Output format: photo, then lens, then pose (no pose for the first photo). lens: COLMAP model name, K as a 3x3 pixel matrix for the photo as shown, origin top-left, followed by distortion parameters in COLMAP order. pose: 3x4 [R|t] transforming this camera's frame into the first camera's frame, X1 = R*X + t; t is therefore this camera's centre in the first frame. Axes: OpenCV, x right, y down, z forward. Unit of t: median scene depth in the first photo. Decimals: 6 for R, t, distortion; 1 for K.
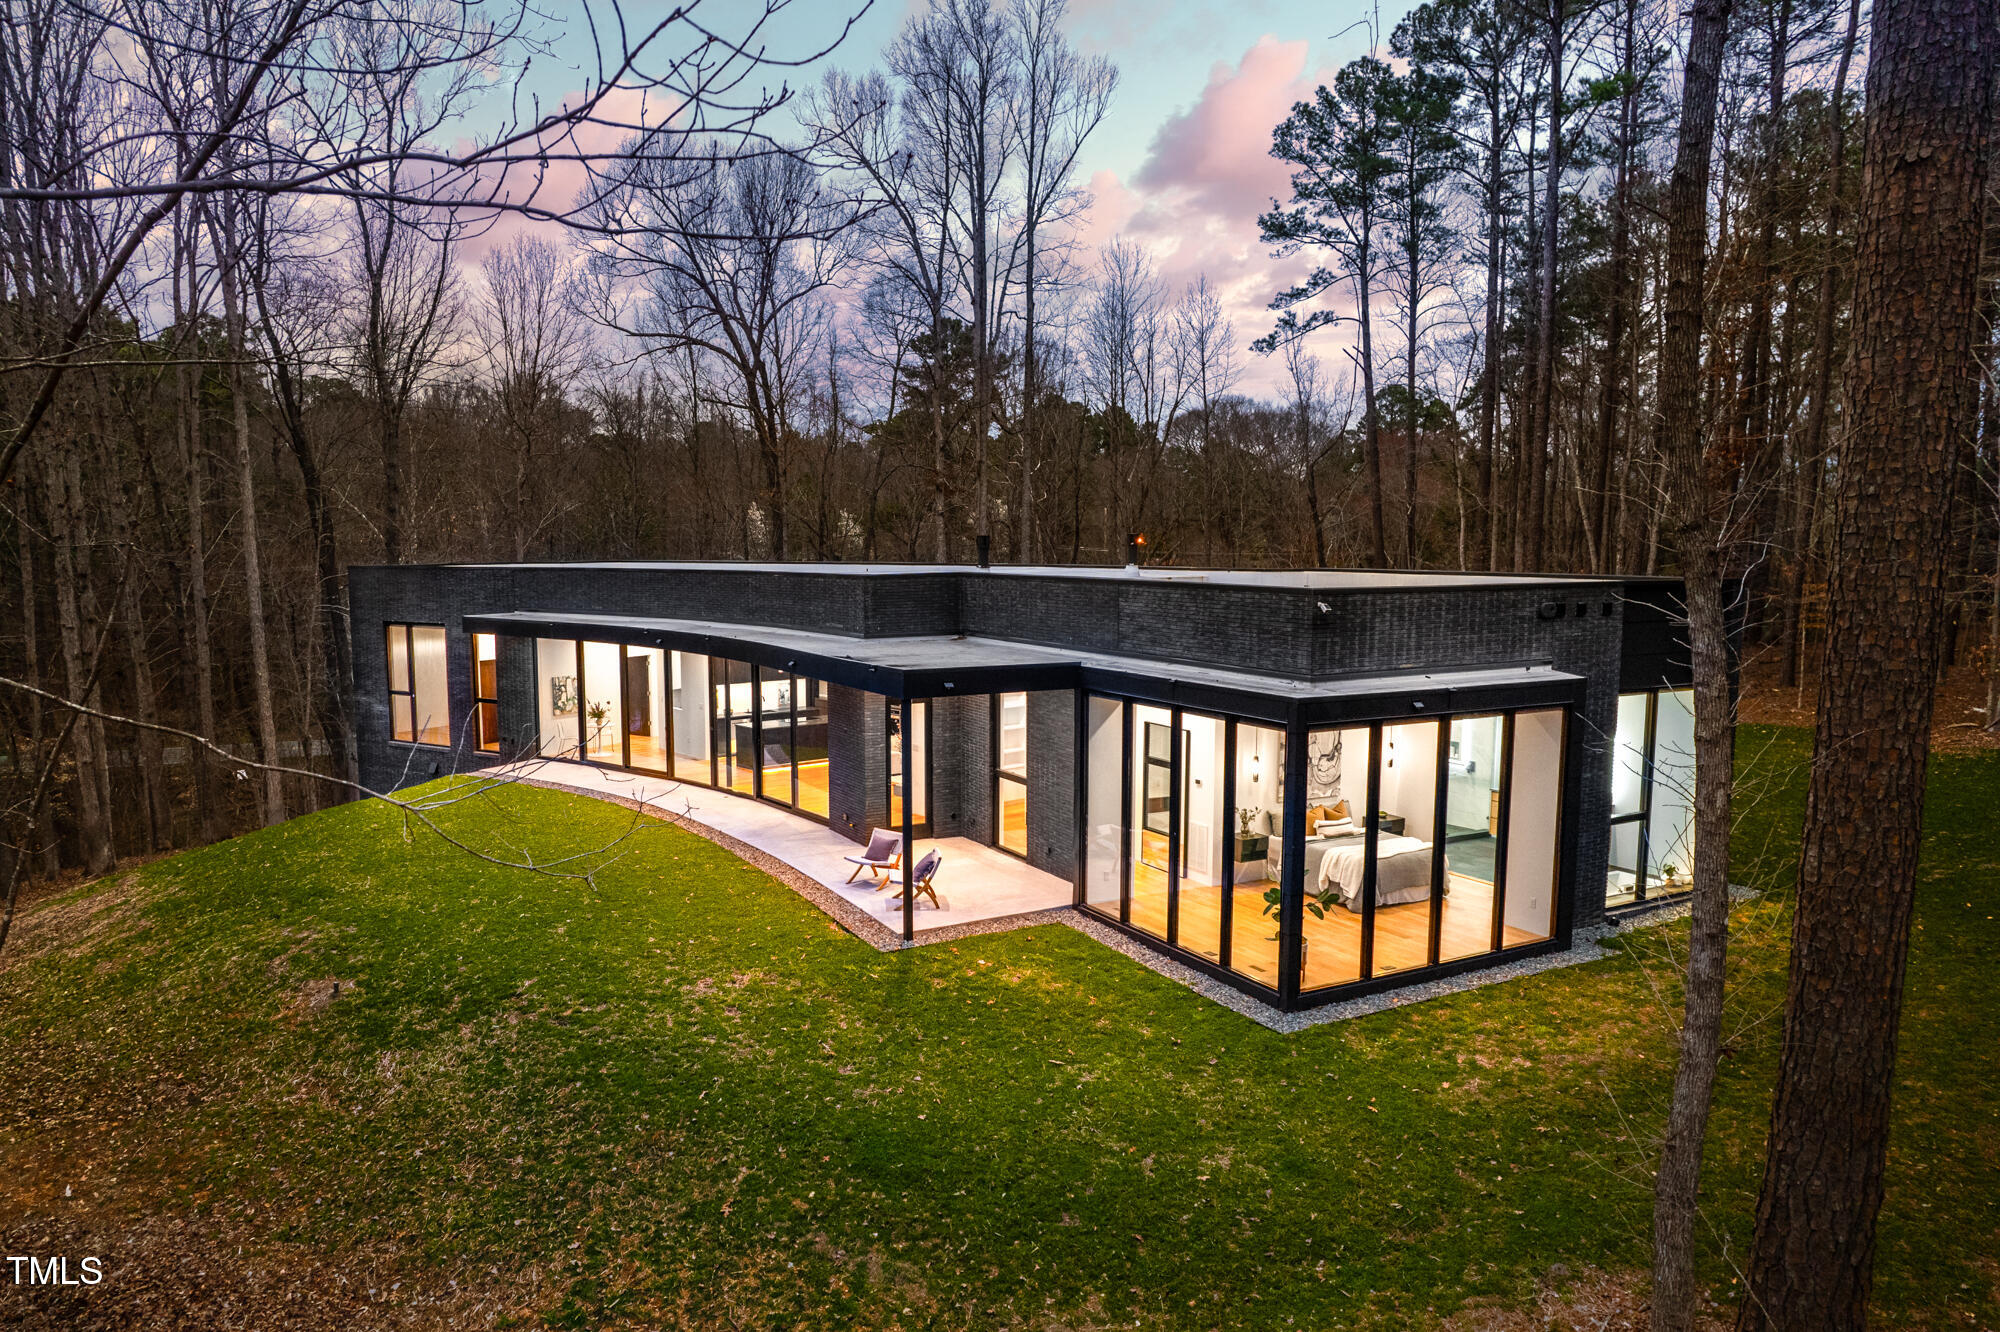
lens RADIAL K [[1261.9, 0, 1000.0], [0, 1261.9, 666.0], [0, 0, 1]] dist [-0.068072, -0.000708]
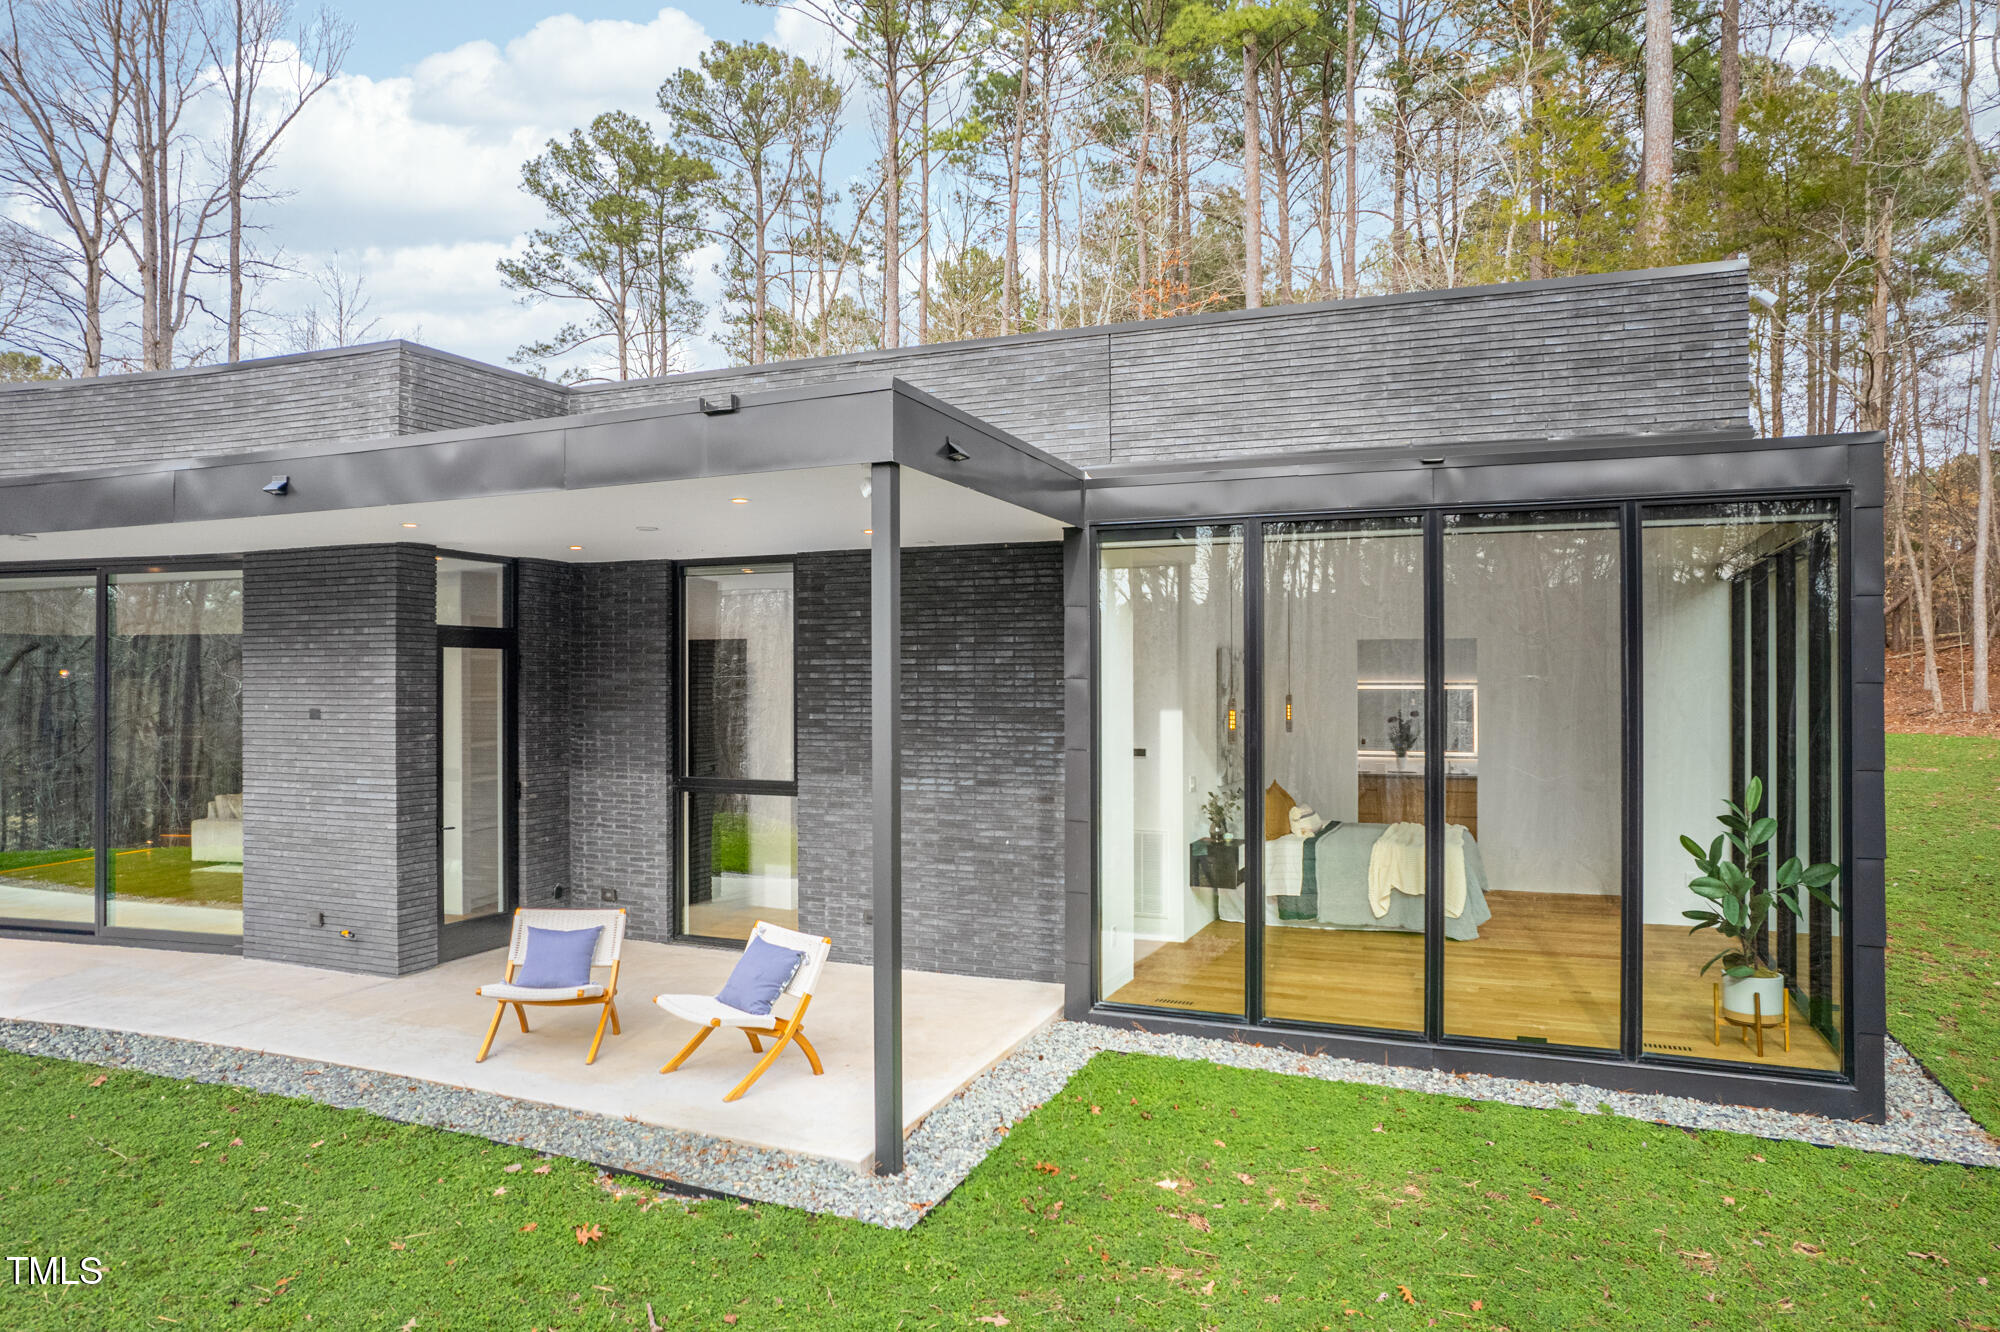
lens RADIAL K [[1261.9, 0, 1000.0], [0, 1261.9, 666.0], [0, 0, 1]] dist [-0.068072, -0.000708]
pose [[0.782102, 0.013228, 0.623010, -0.064175], [0.058817, 0.993744, -0.094936, 0.029204], [-0.620369, 0.110893, 0.776431, 0.177176]]
